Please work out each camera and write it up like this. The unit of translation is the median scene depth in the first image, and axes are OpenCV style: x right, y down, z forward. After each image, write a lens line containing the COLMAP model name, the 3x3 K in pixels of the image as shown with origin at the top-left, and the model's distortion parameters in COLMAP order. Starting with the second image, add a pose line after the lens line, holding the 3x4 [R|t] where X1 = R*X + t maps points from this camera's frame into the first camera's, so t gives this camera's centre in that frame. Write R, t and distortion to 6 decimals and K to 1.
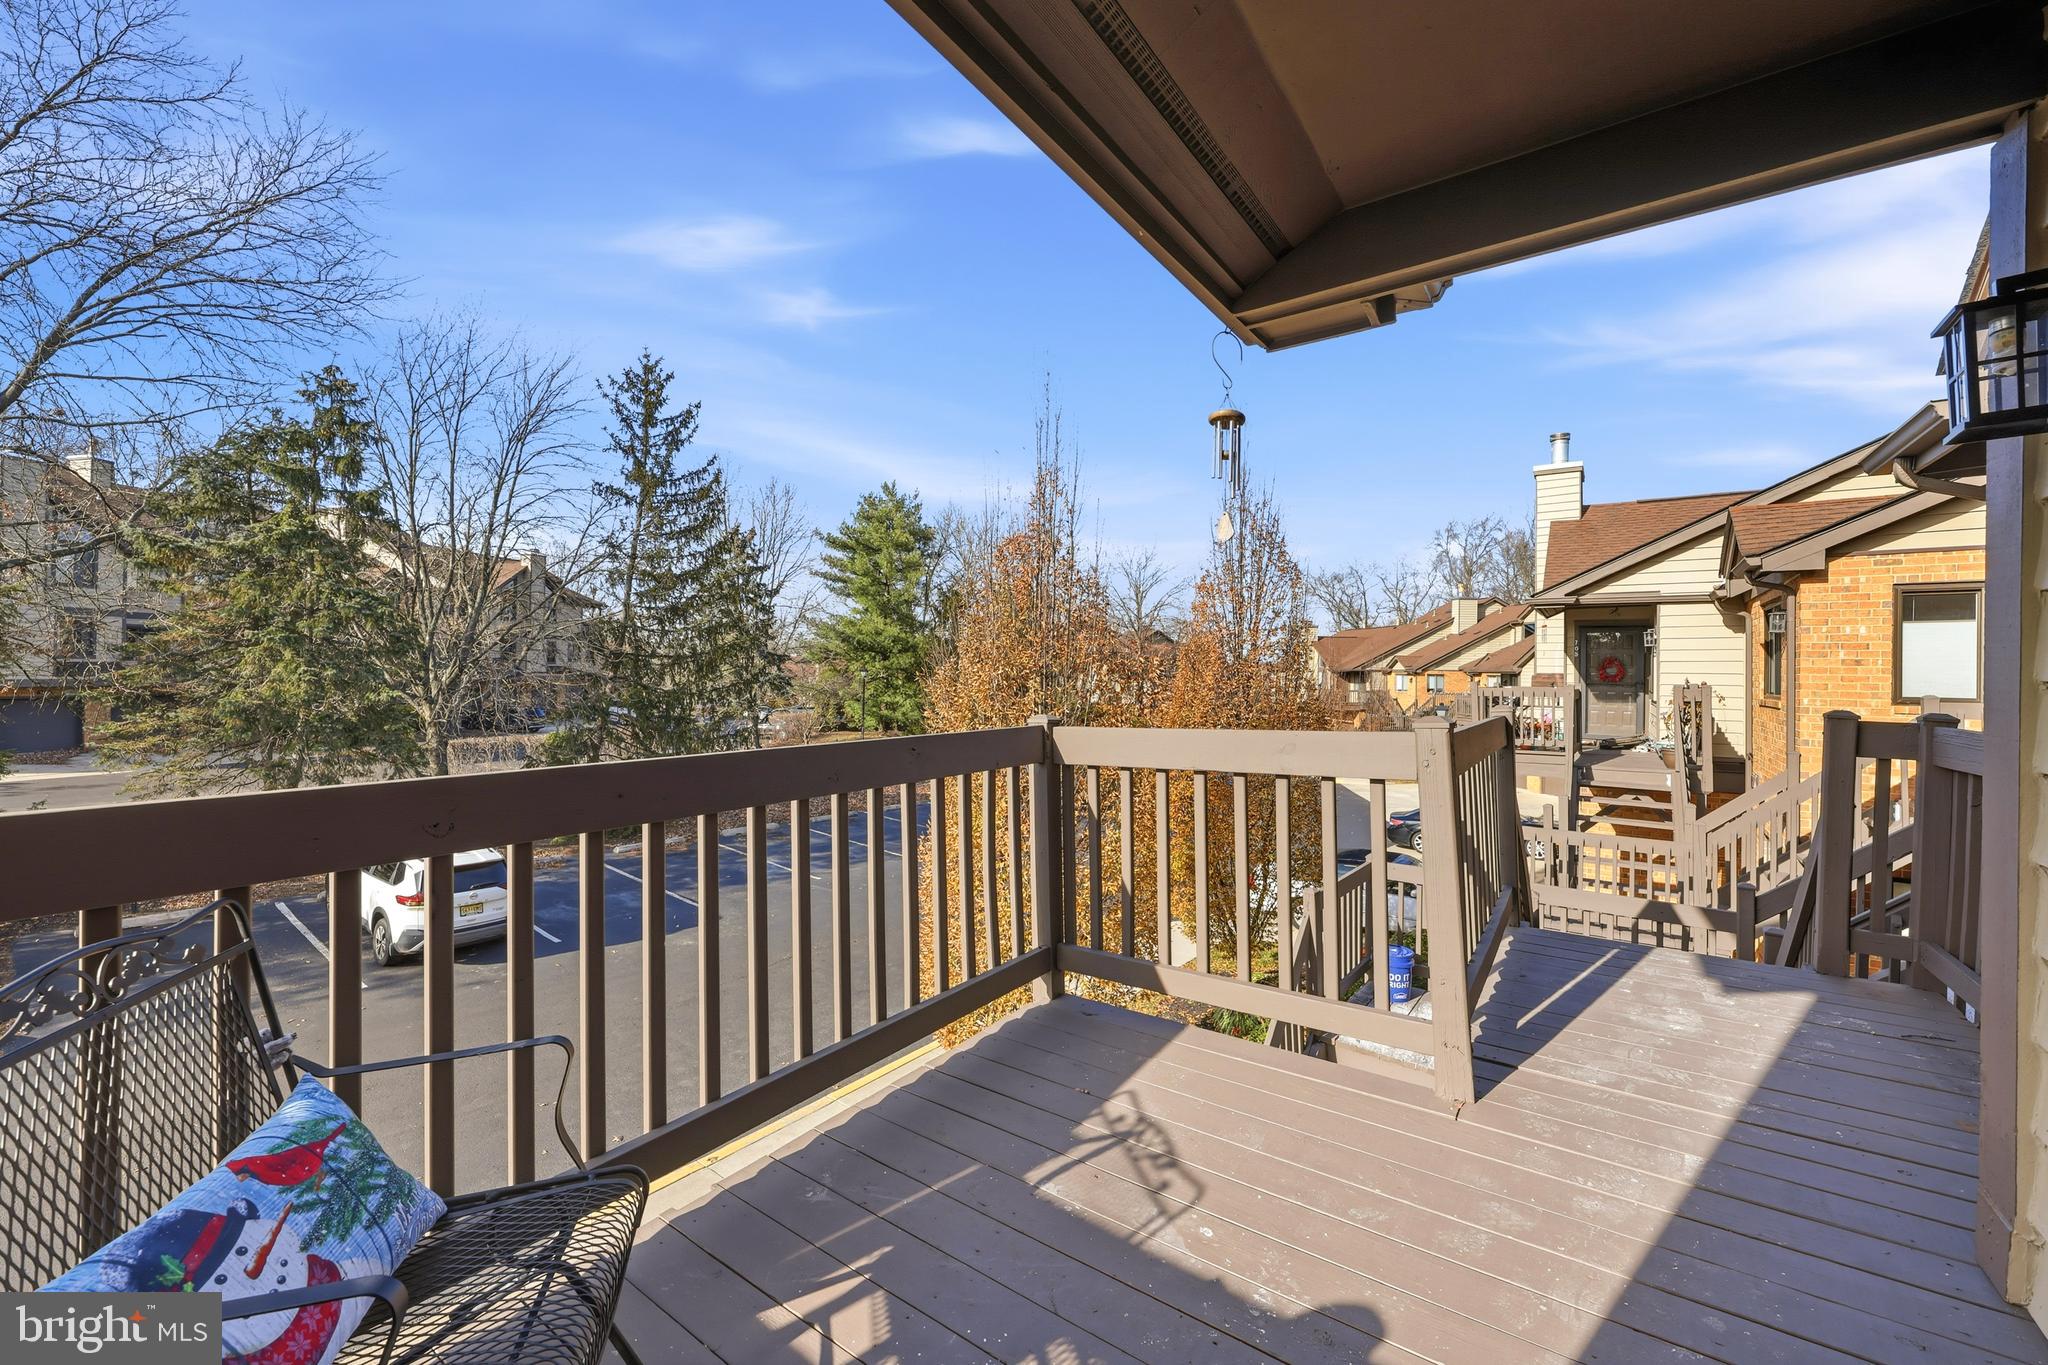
lens RADIAL K [[812.0, 0, 987.6], [0, 812.0, 681.1], [0, 0, 1]] dist [-0.000339, -0.000019]
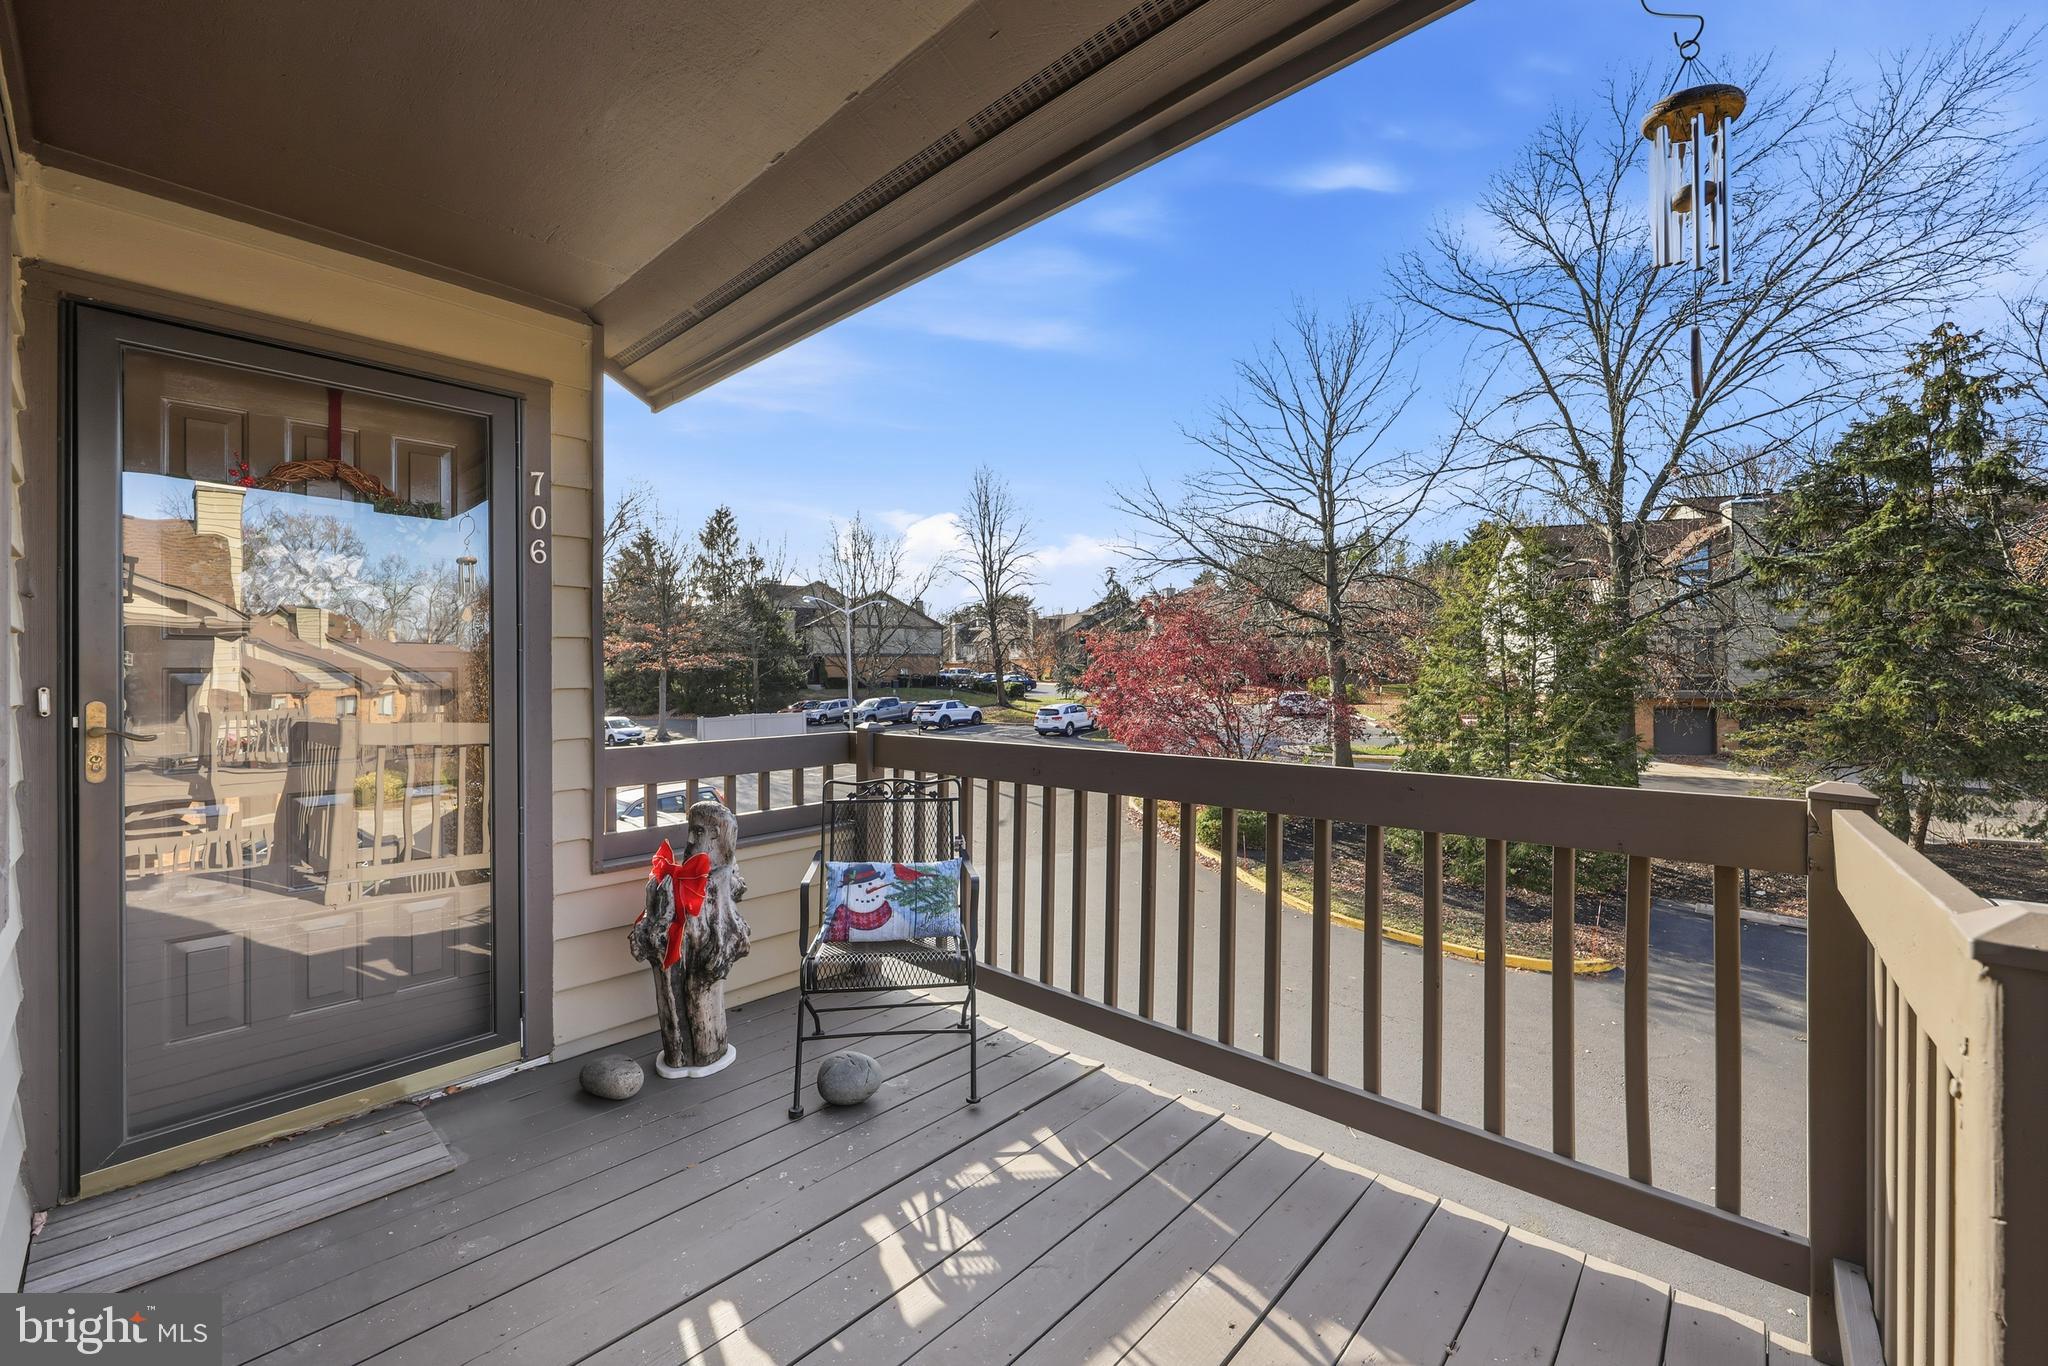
lens RADIAL K [[826.0, 0, 1016.3], [0, 826.0, 679.0], [0, 0, 1]] dist [-0.000168, -0.000234]
pose [[-0.107539, -0.006996, -0.994176, 0.152072], [-0.010282, 0.999930, -0.005924, -0.003217], [0.994148, 0.009585, -0.107603, 0.136637]]
